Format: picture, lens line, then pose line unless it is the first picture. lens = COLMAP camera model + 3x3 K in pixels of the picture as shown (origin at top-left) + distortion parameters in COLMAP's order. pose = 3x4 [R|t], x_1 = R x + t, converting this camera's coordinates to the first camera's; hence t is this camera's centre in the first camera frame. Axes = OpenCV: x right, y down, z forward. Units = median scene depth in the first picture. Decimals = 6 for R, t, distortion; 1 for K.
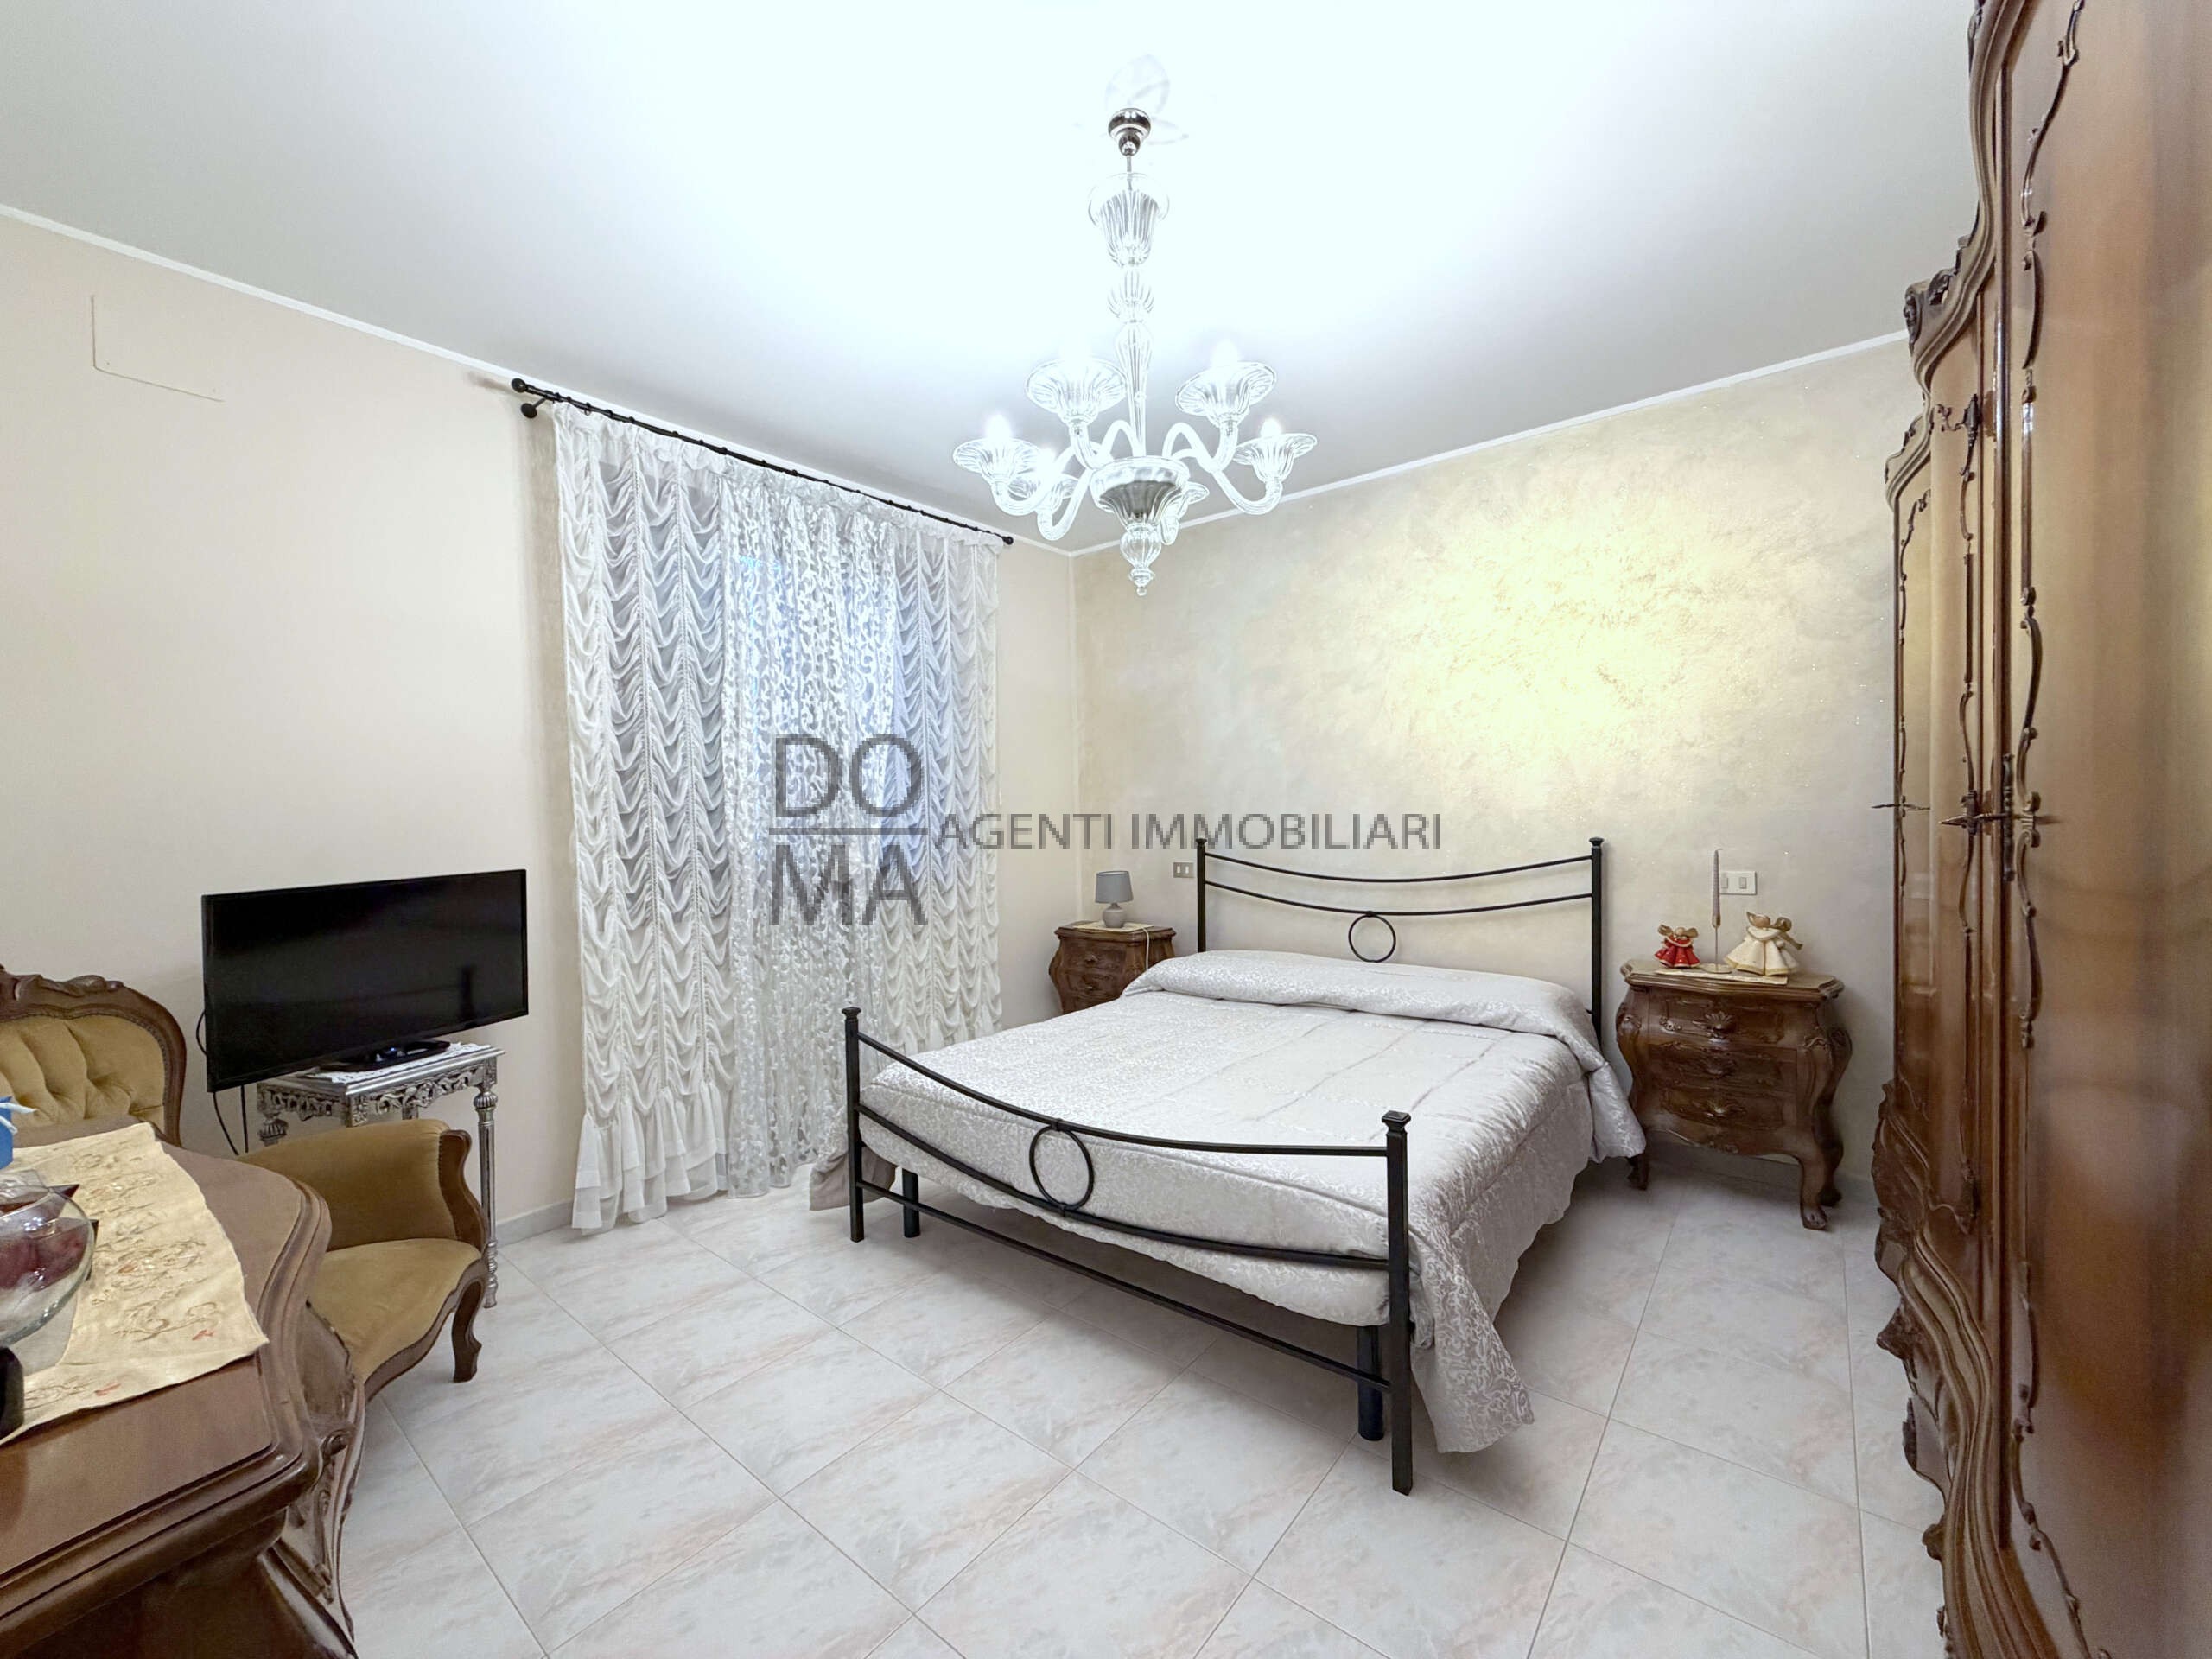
lens RADIAL K [[880.3, 0, 1098.4], [0, 880.3, 828.6], [0, 0, 1]] dist [0.000044, 0.000007]
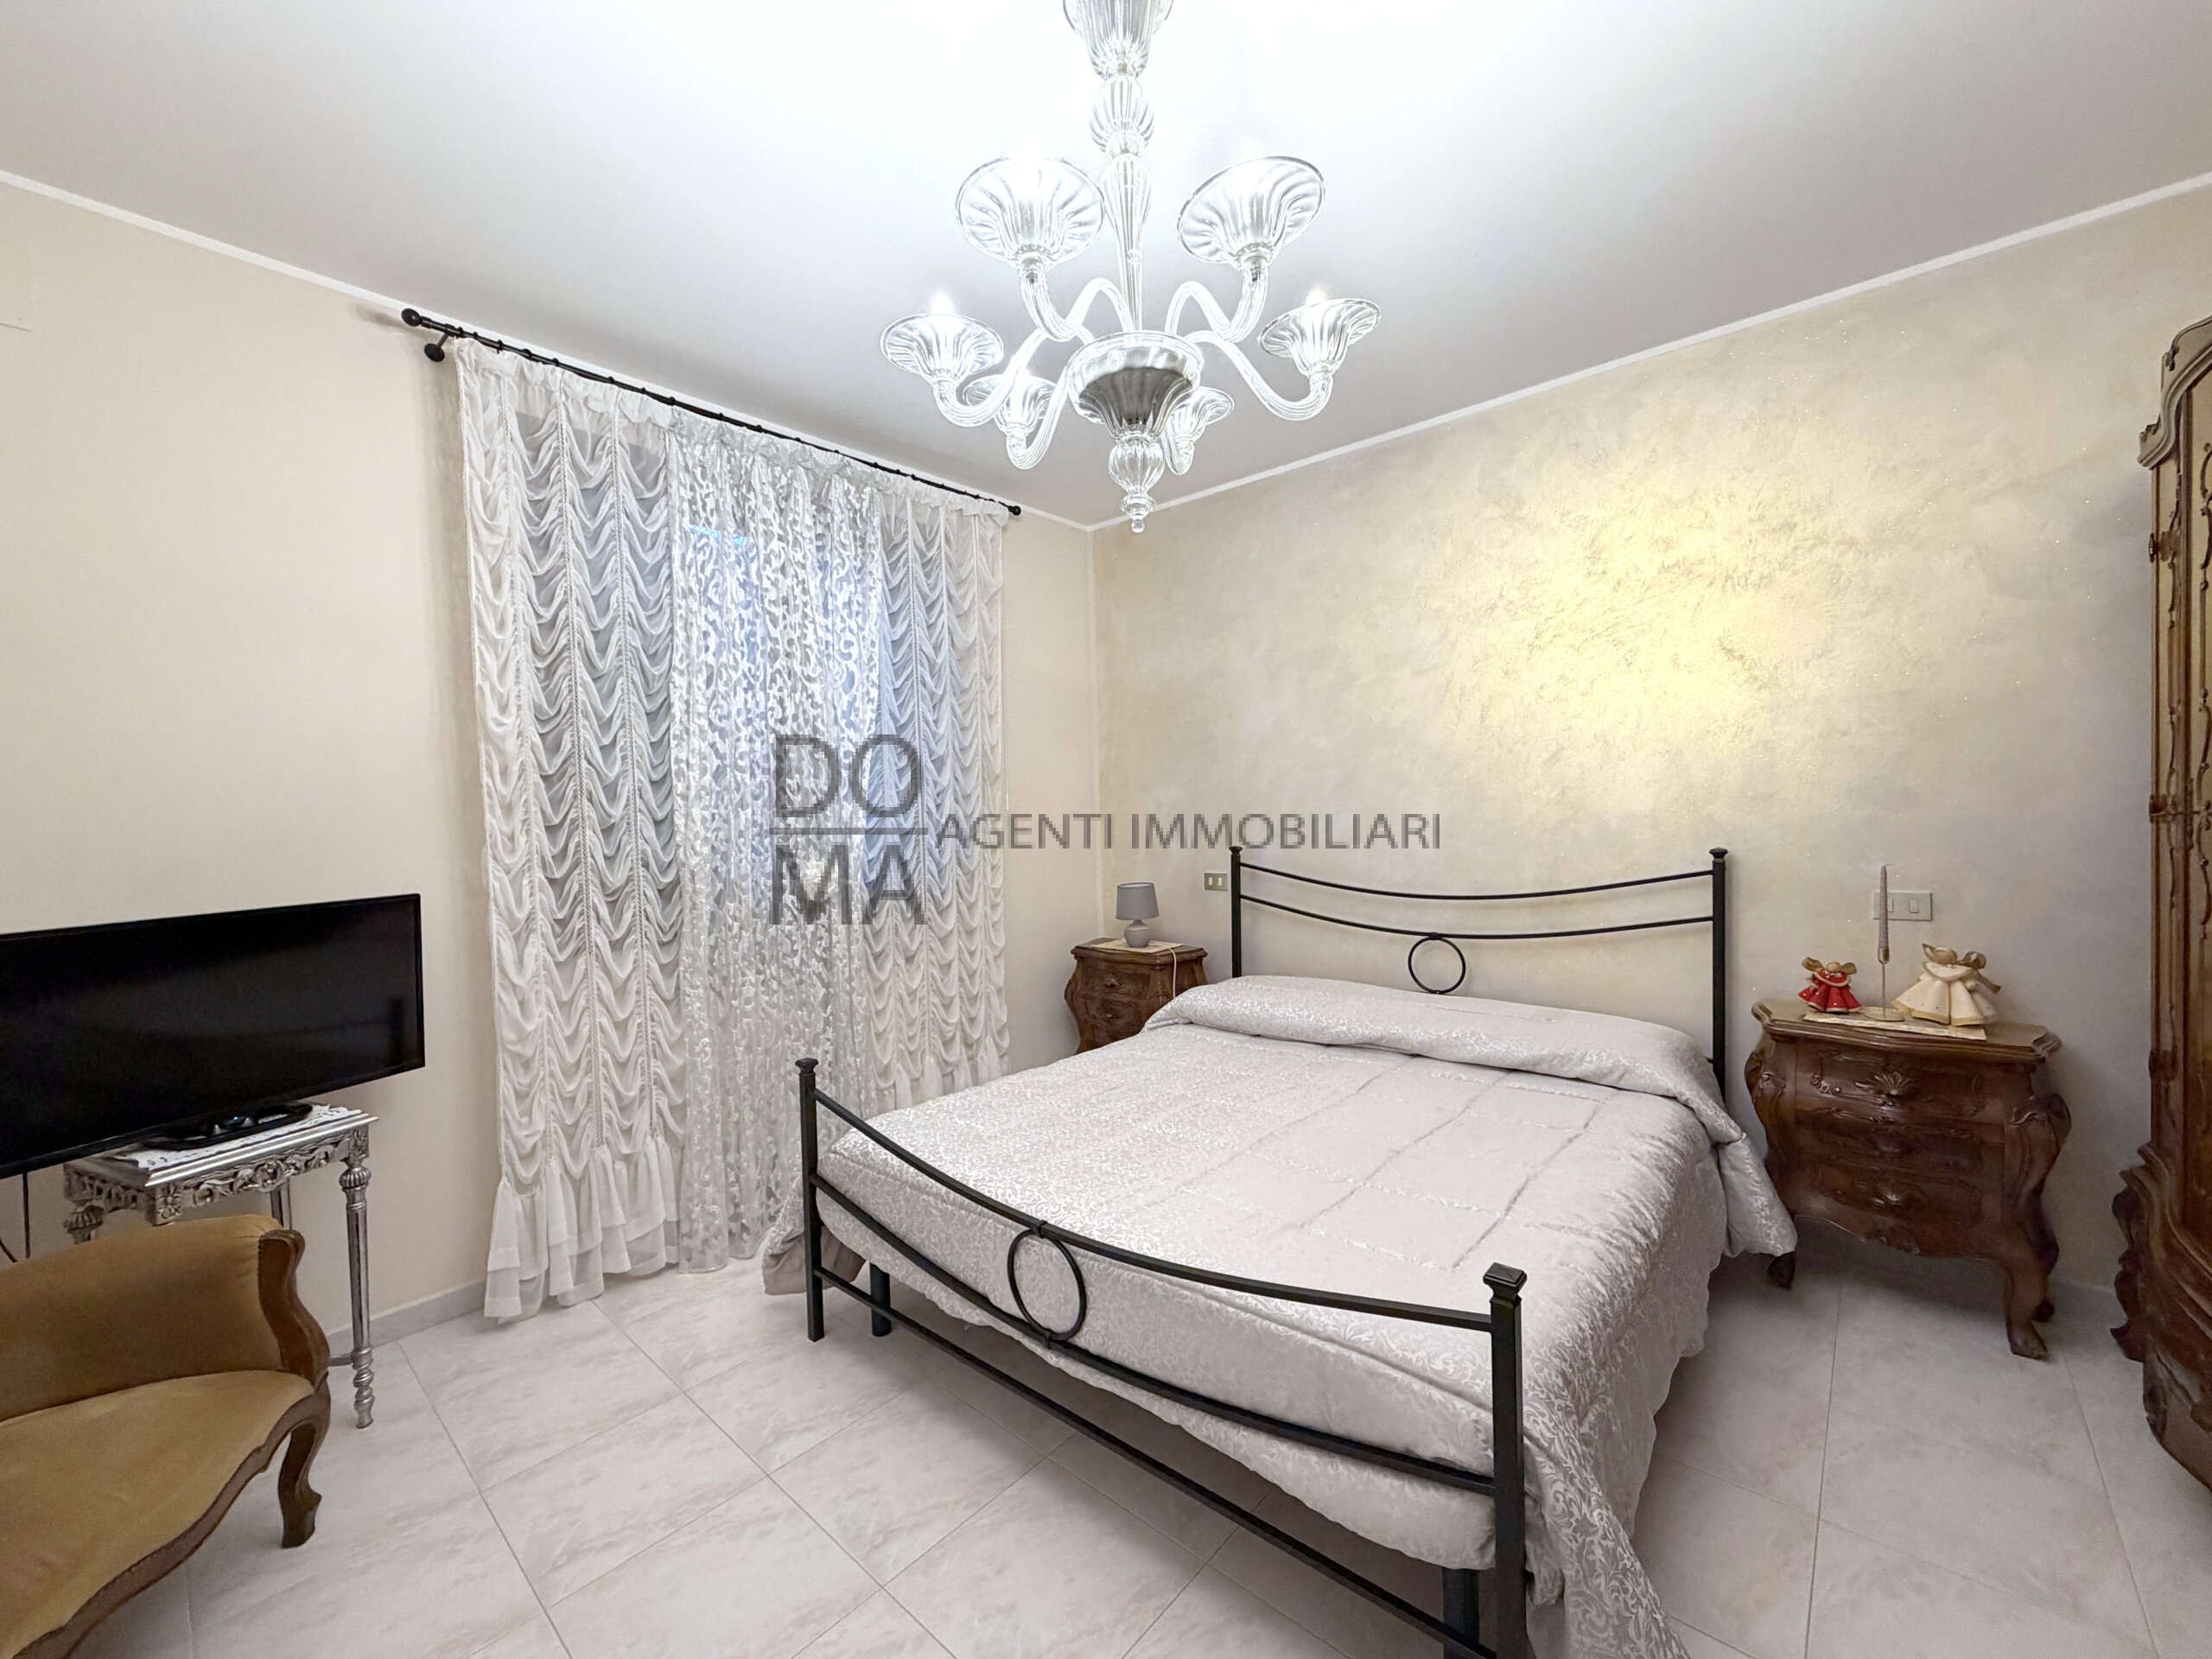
lens RADIAL K [[880.3, 0, 1098.4], [0, 880.3, 828.6], [0, 0, 1]] dist [0.000044, 0.000007]
pose [[0.998880, -0.003800, -0.047159, 0.030703], [0.003957, 0.999987, 0.003225, -0.014096], [0.047146, -0.003408, 0.998882, 0.168117]]
